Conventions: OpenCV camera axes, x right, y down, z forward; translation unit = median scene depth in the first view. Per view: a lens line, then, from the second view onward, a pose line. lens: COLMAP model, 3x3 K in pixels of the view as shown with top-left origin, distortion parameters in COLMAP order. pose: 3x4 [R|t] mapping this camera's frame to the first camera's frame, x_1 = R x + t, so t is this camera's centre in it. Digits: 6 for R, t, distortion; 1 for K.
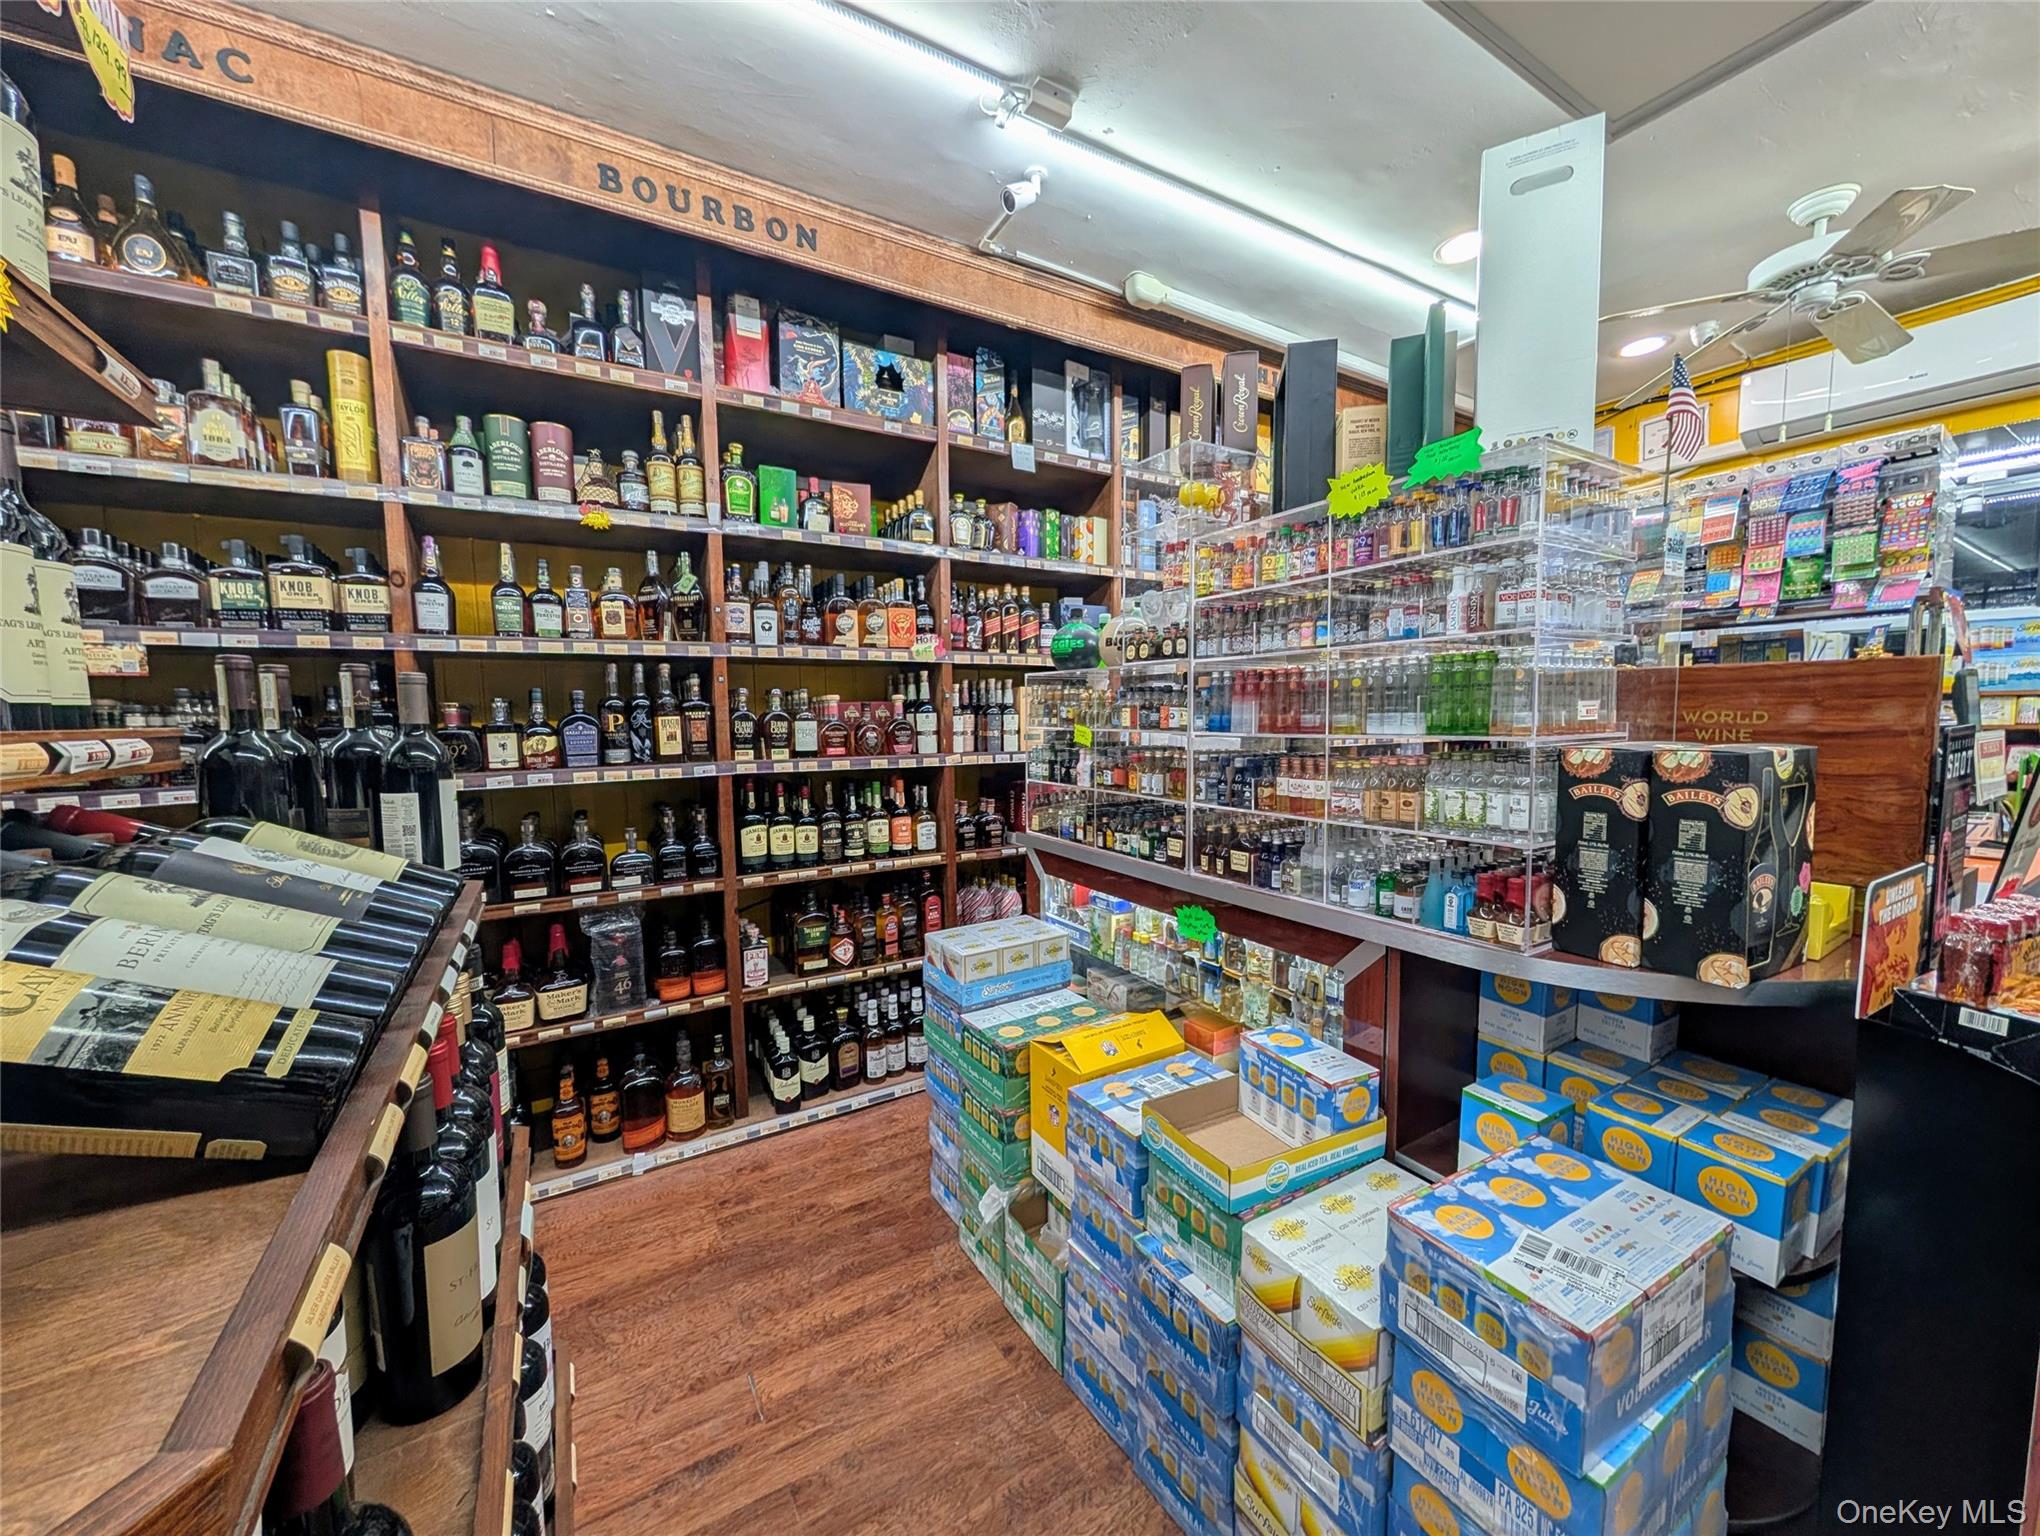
lens RADIAL K [[768.7, 0, 1016.1], [0, 768.7, 775.7], [0, 0, 1]] dist [-0.000789, 0.000503]
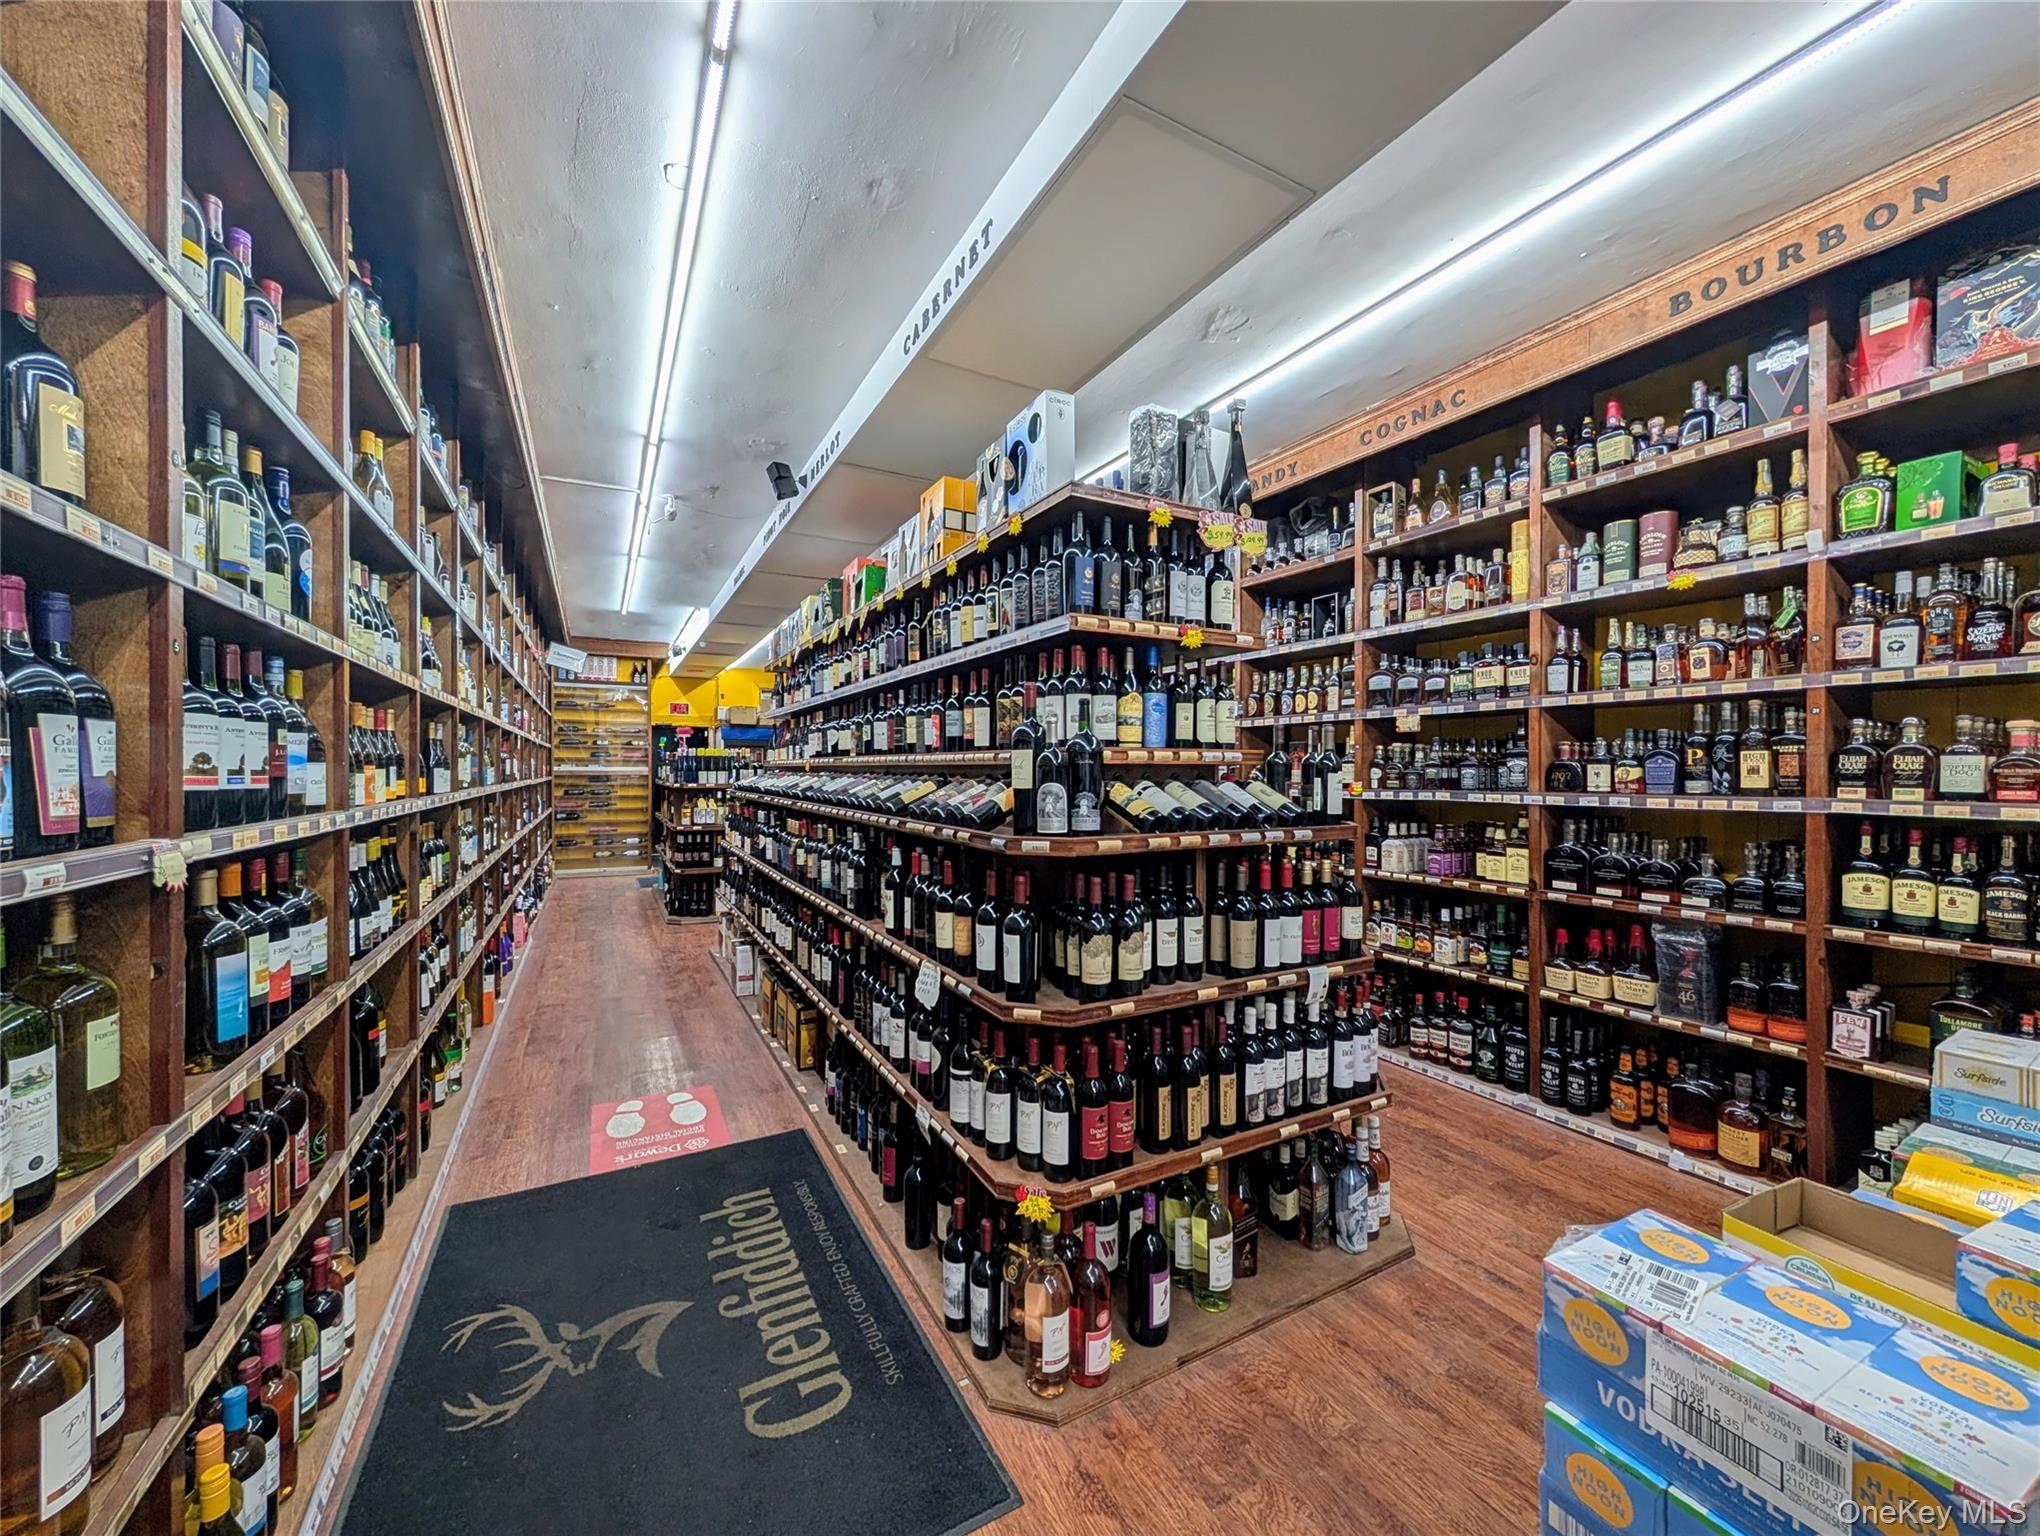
lens RADIAL K [[768.7, 0, 1016.9], [0, 768.7, 774.7], [0, 0, 1]] dist [-0.000789, 0.000503]
pose [[-0.036670, 0.020518, -0.999117, 0.634567], [-0.080558, 0.996475, 0.023420, 0.010258], [0.996075, 0.081346, -0.034887, 0.061723]]
